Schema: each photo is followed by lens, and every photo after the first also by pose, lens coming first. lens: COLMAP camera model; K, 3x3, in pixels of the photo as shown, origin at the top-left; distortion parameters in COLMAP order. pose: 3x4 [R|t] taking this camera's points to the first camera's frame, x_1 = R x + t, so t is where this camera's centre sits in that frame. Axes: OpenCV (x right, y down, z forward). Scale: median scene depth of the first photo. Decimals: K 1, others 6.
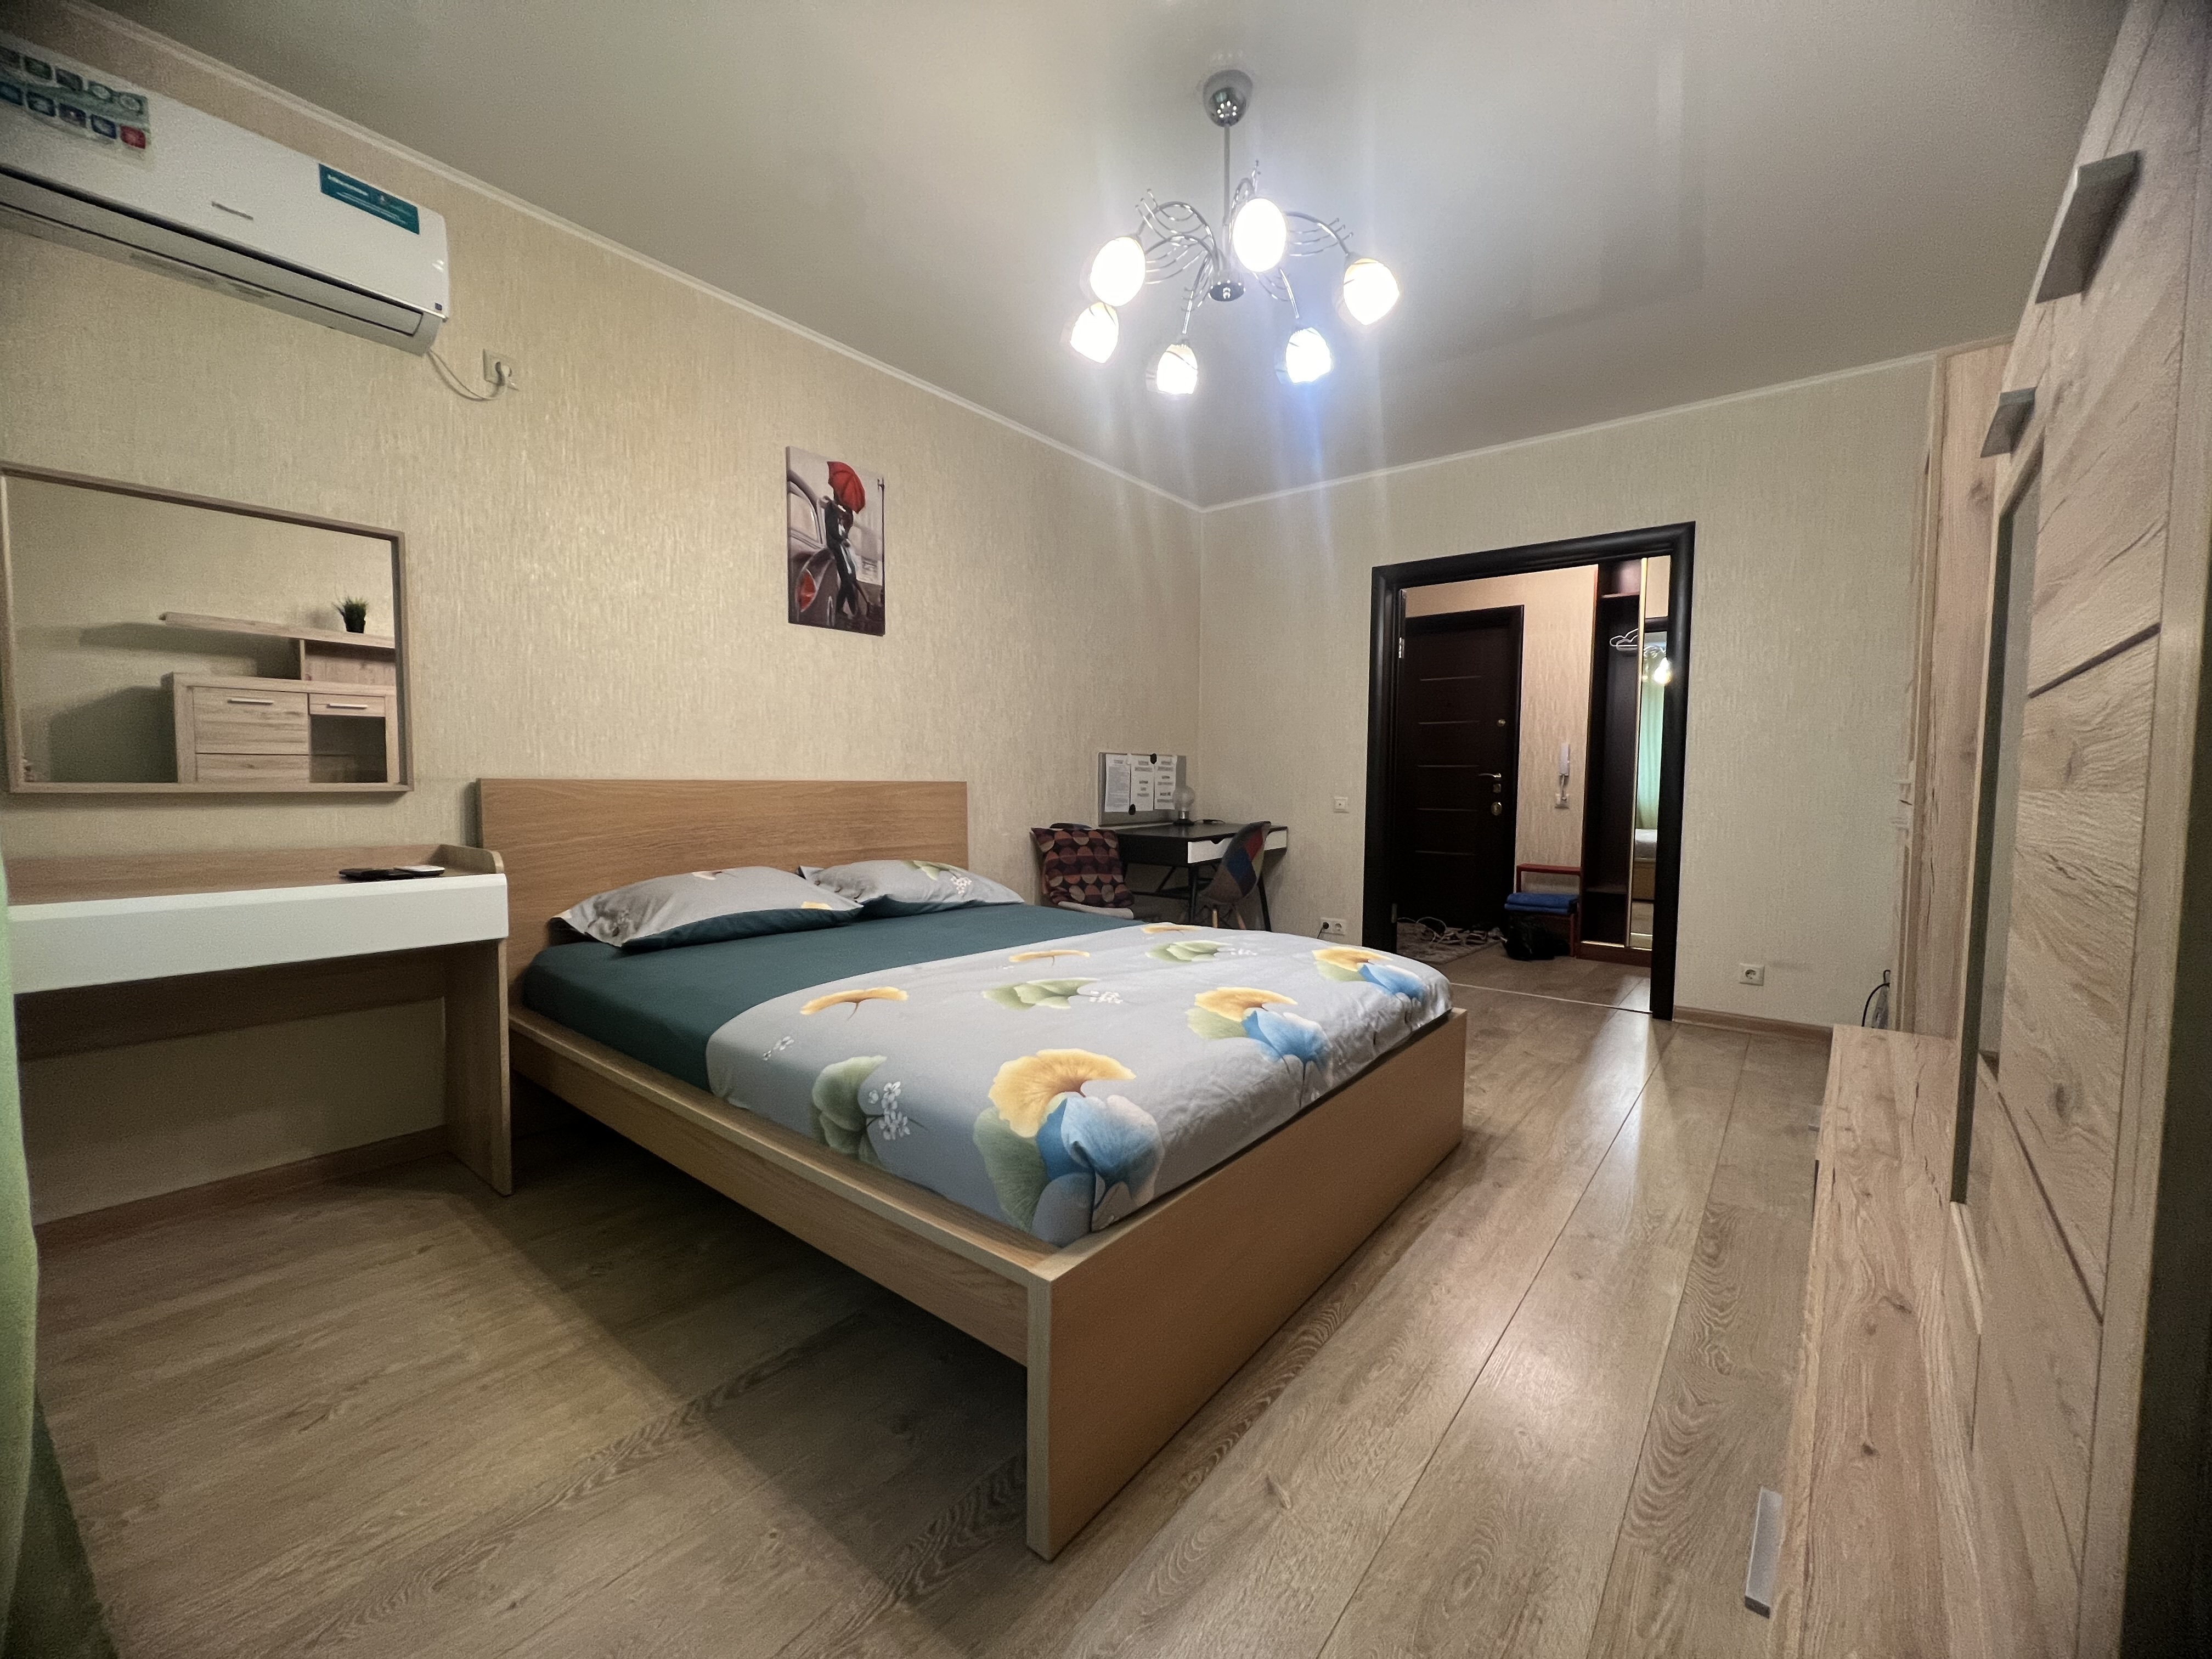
lens RADIAL K [[889.2, 0, 1109.9], [0, 889.2, 838.1], [0, 0, 1]] dist [-0.000849, 0.000373]
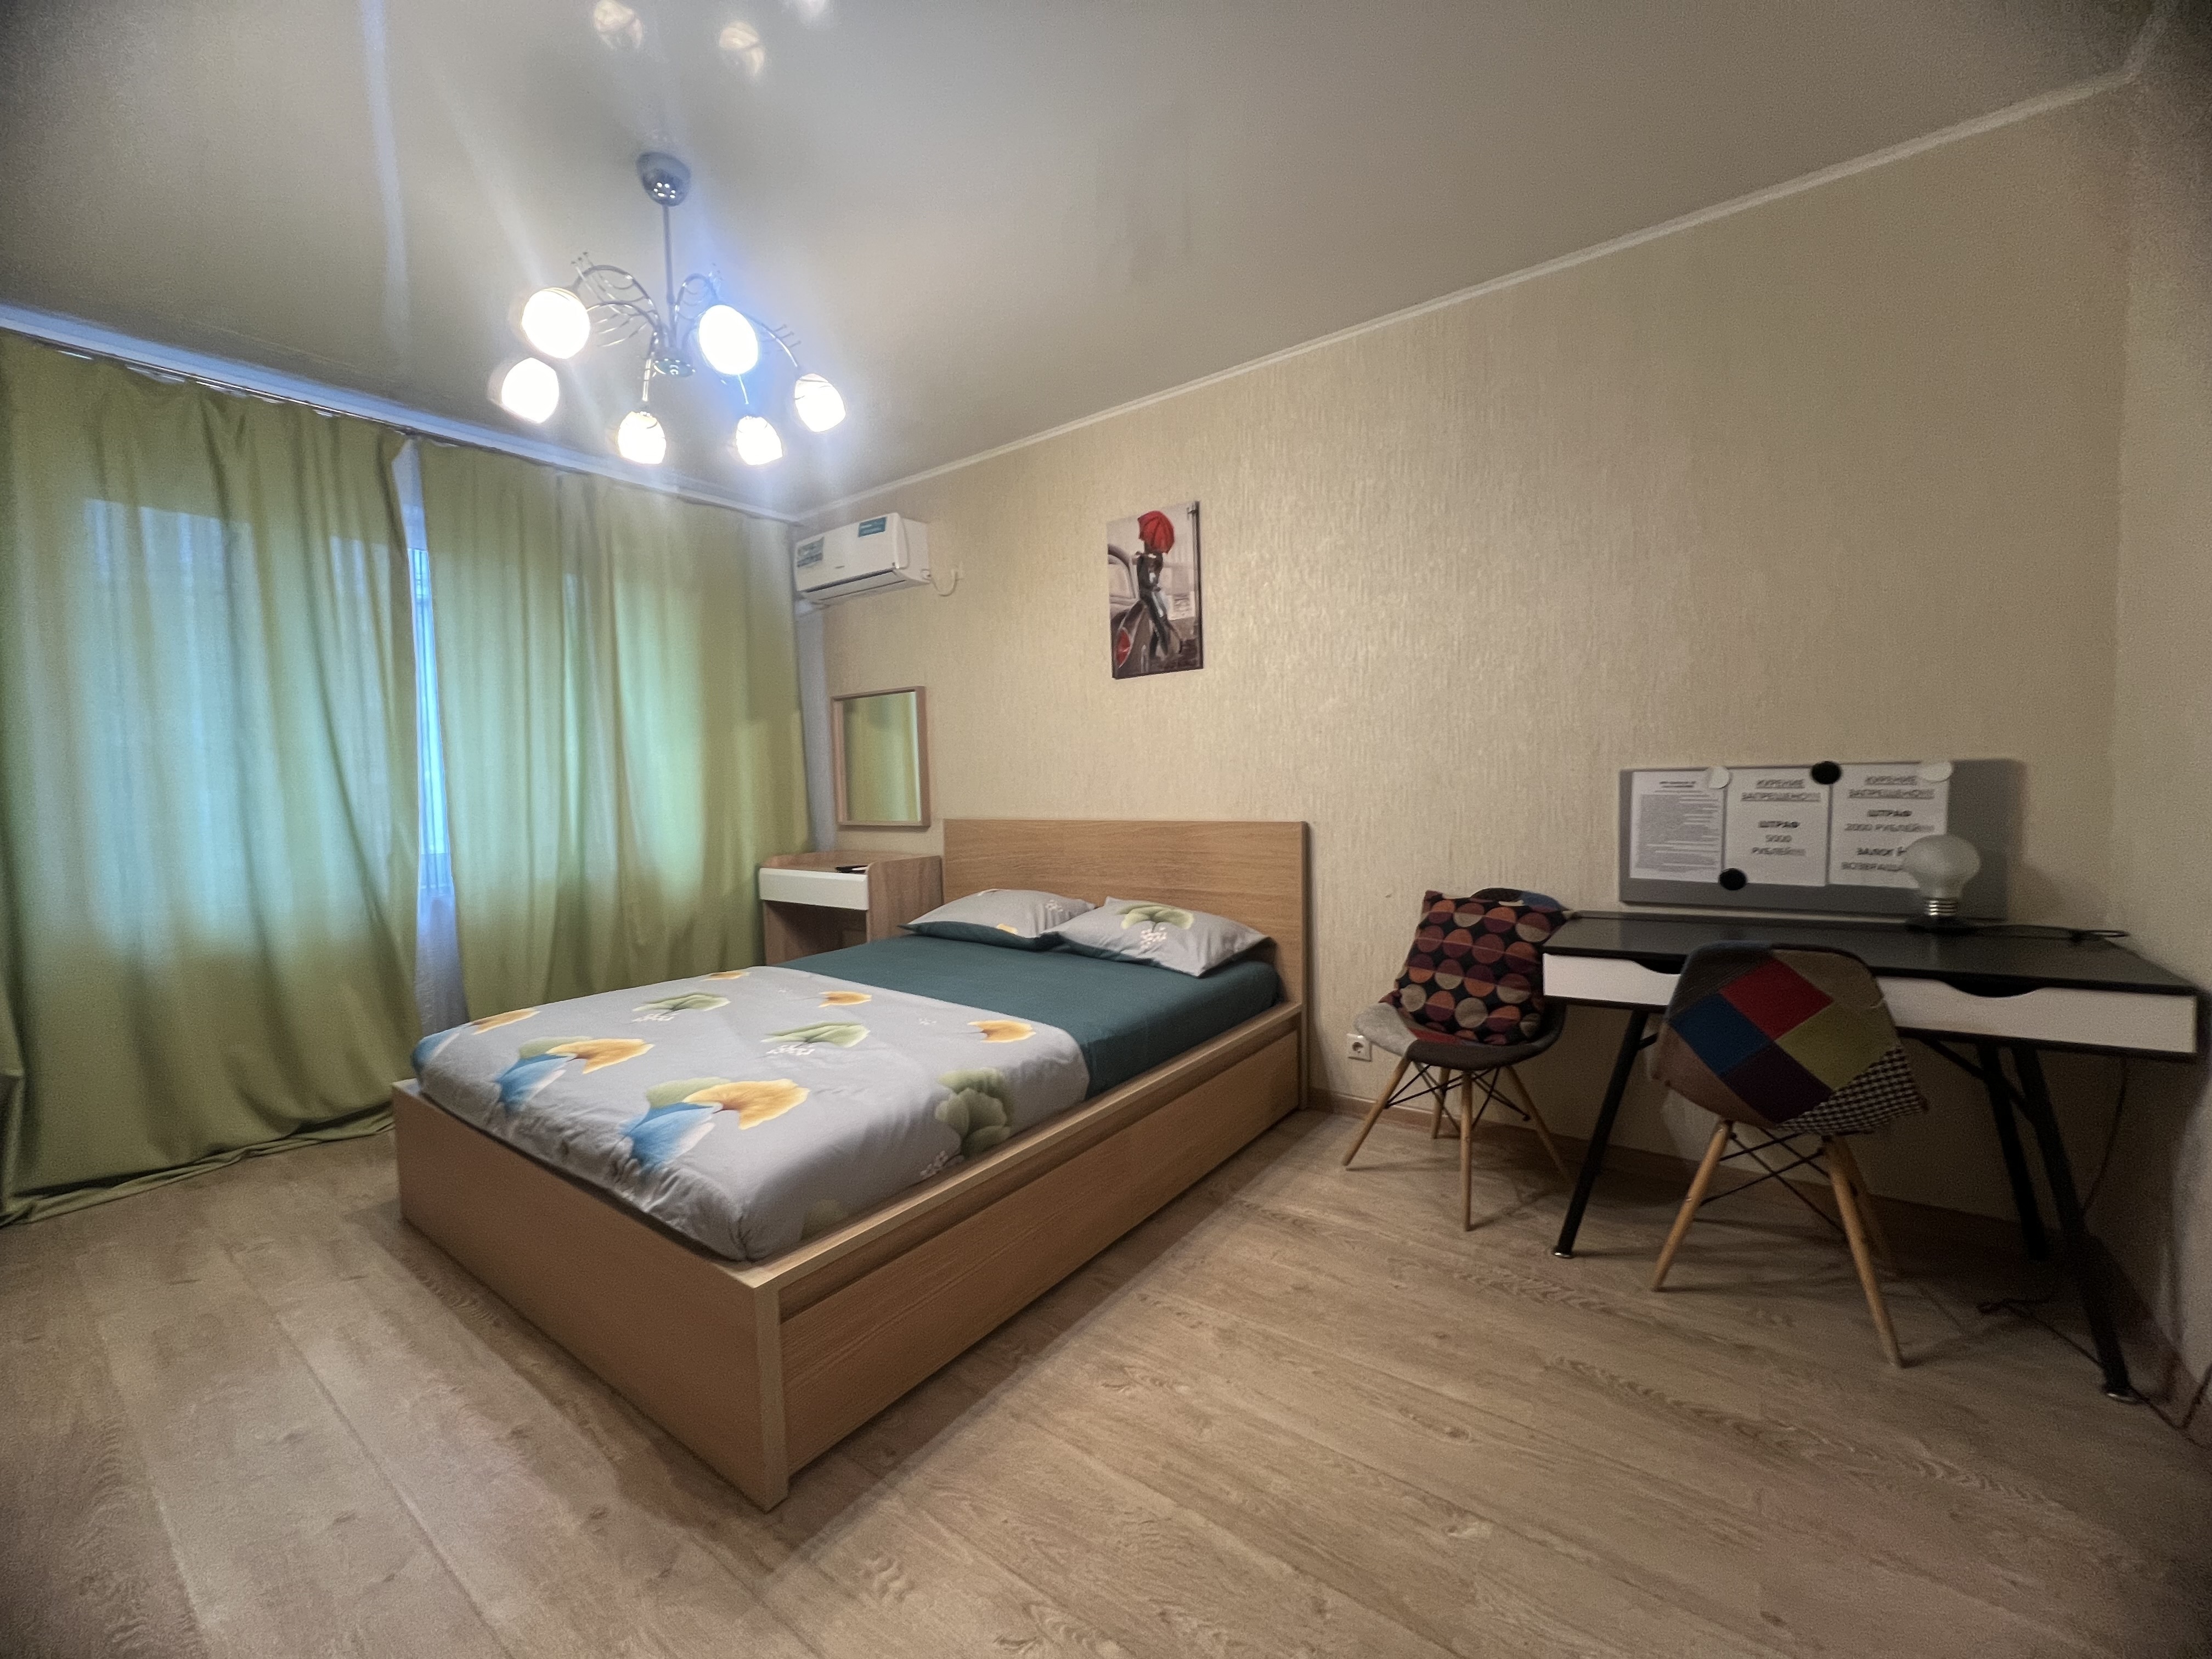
lens RADIAL K [[889.2, 0, 1109.9], [0, 889.2, 838.1], [0, 0, 1]] dist [-0.000849, 0.000373]
pose [[0.029706, 0.056600, -0.997955, 0.743186], [-0.039493, 0.997682, 0.055408, -0.101096], [0.998778, 0.037767, 0.031873, 0.934191]]
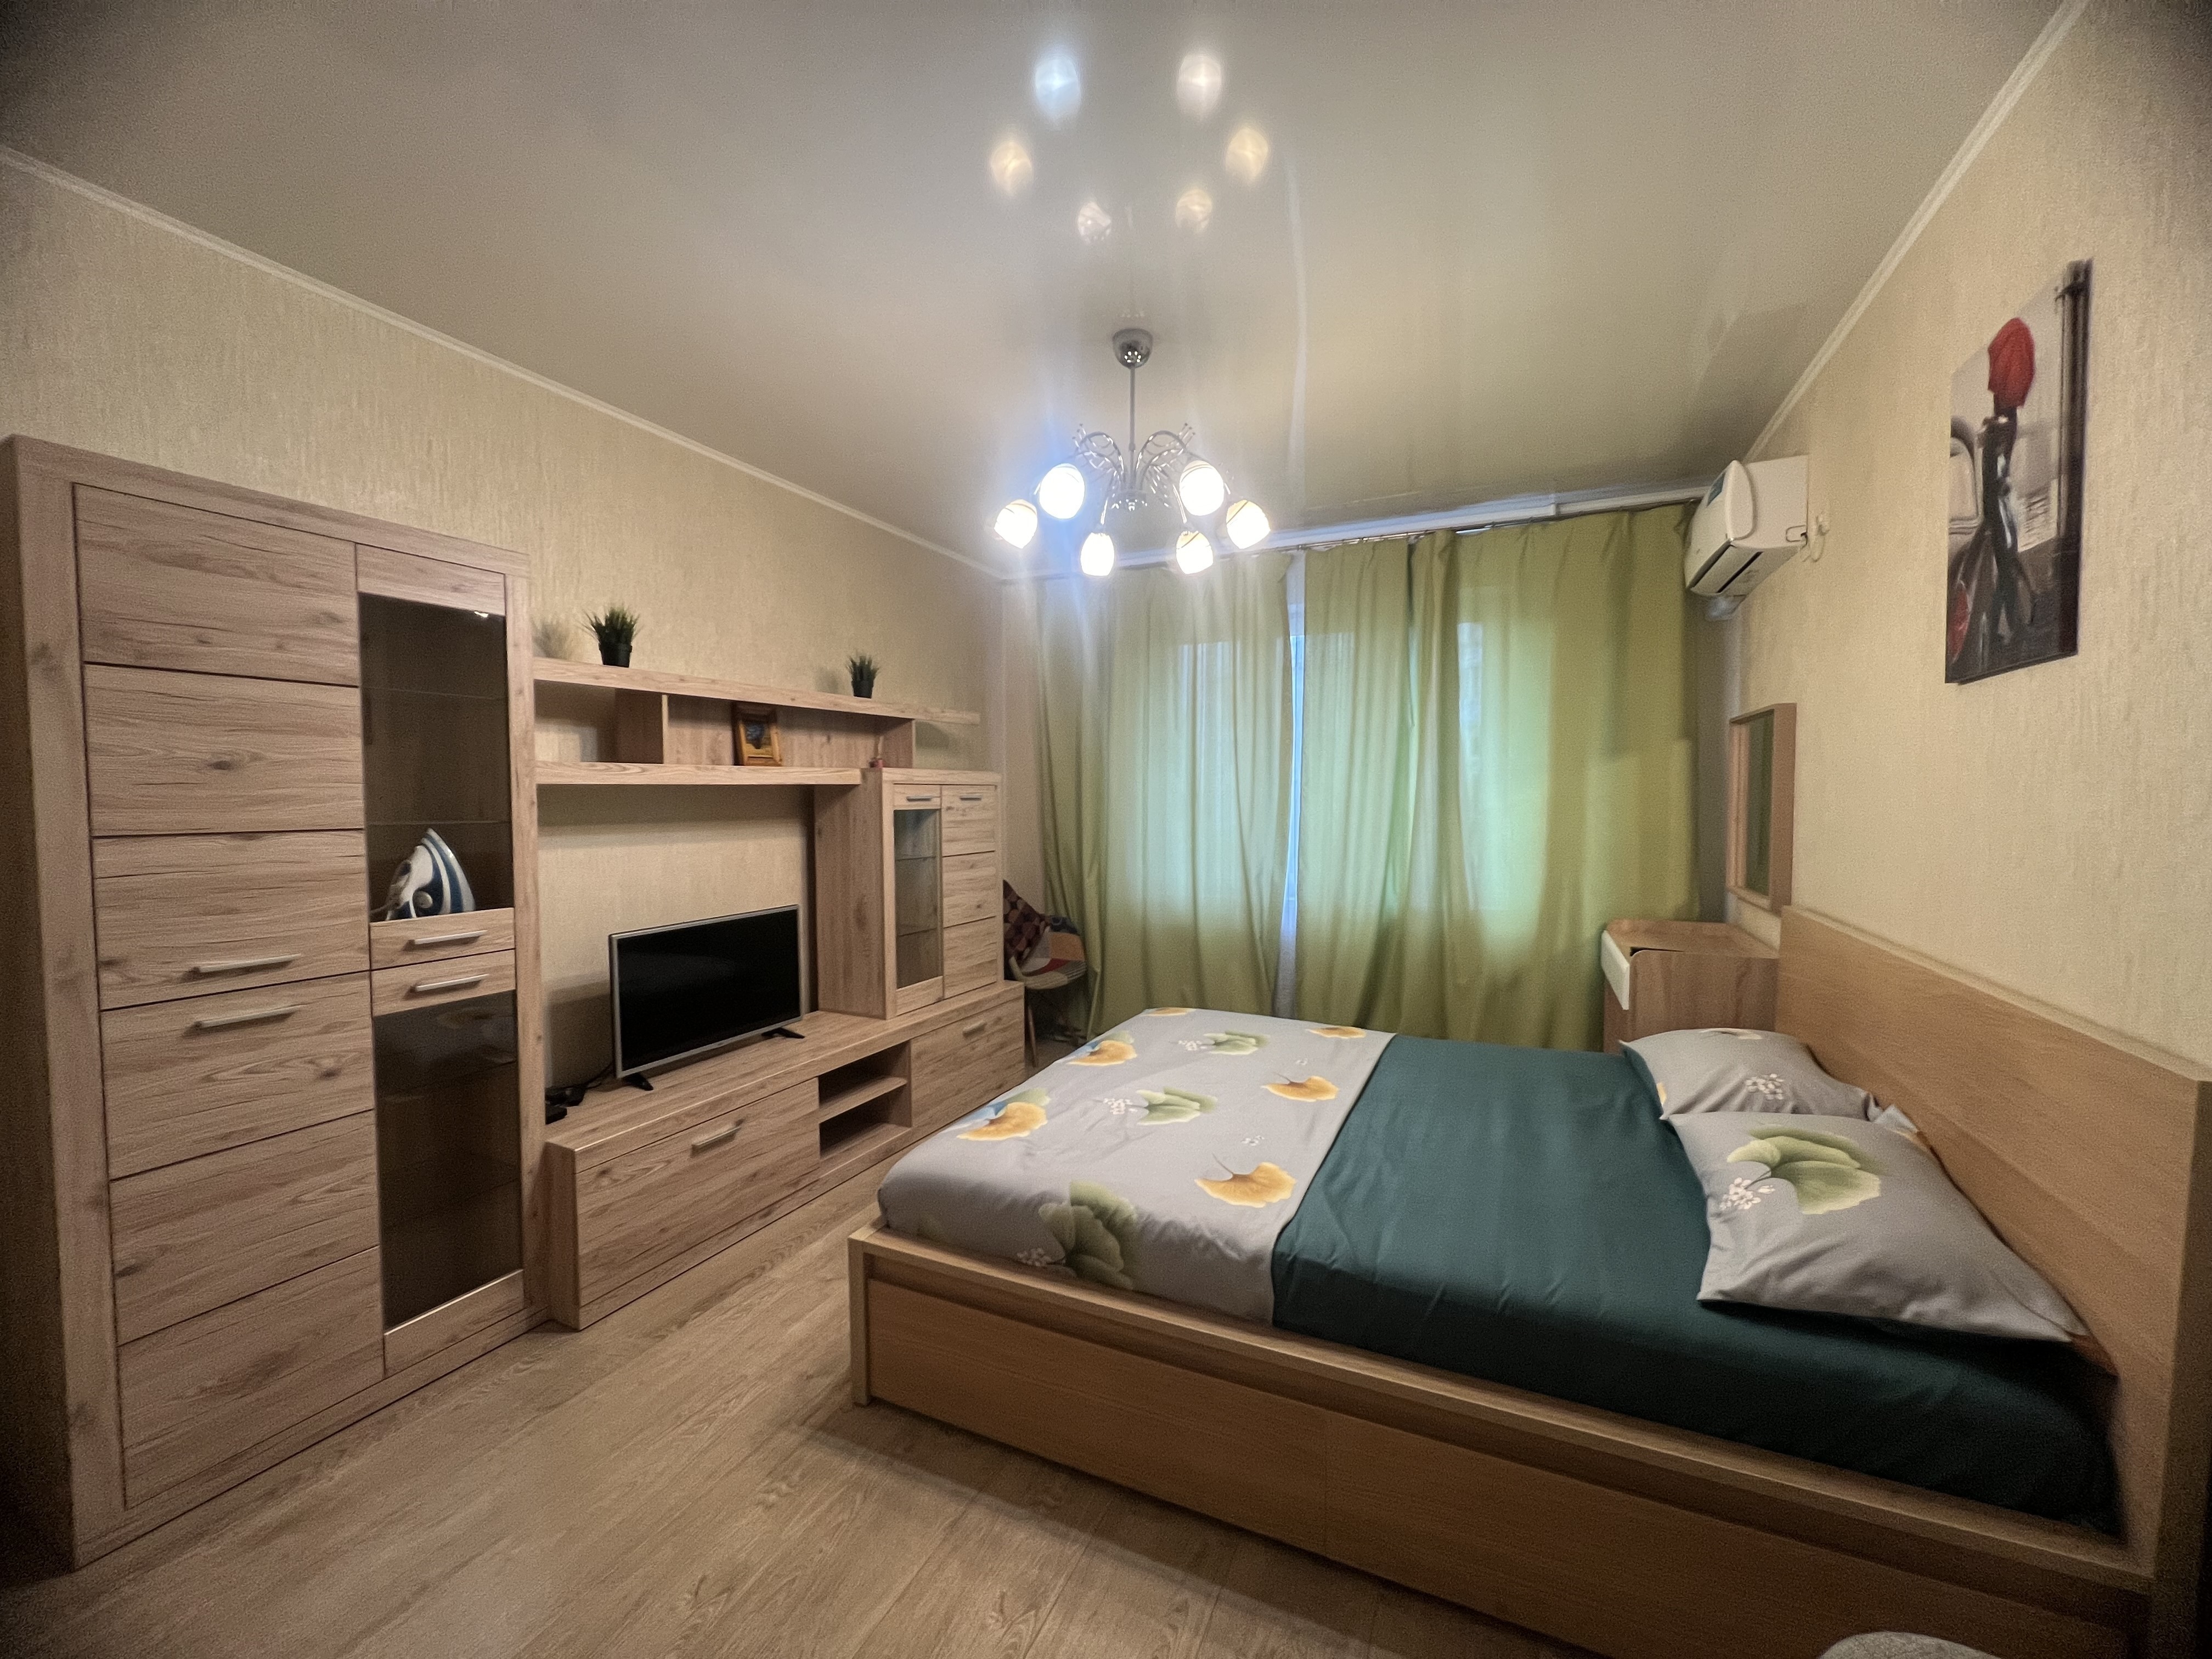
lens RADIAL K [[882.6, 0, 1099.2], [0, 882.6, 835.1], [0, 0, 1]] dist [-0.002820, 0.000125]
pose [[-0.973079, 0.007316, -0.230356, 0.282841], [-0.018797, 0.993647, 0.110962, -0.193271], [0.229705, 0.112304, -0.966759, 1.375694]]
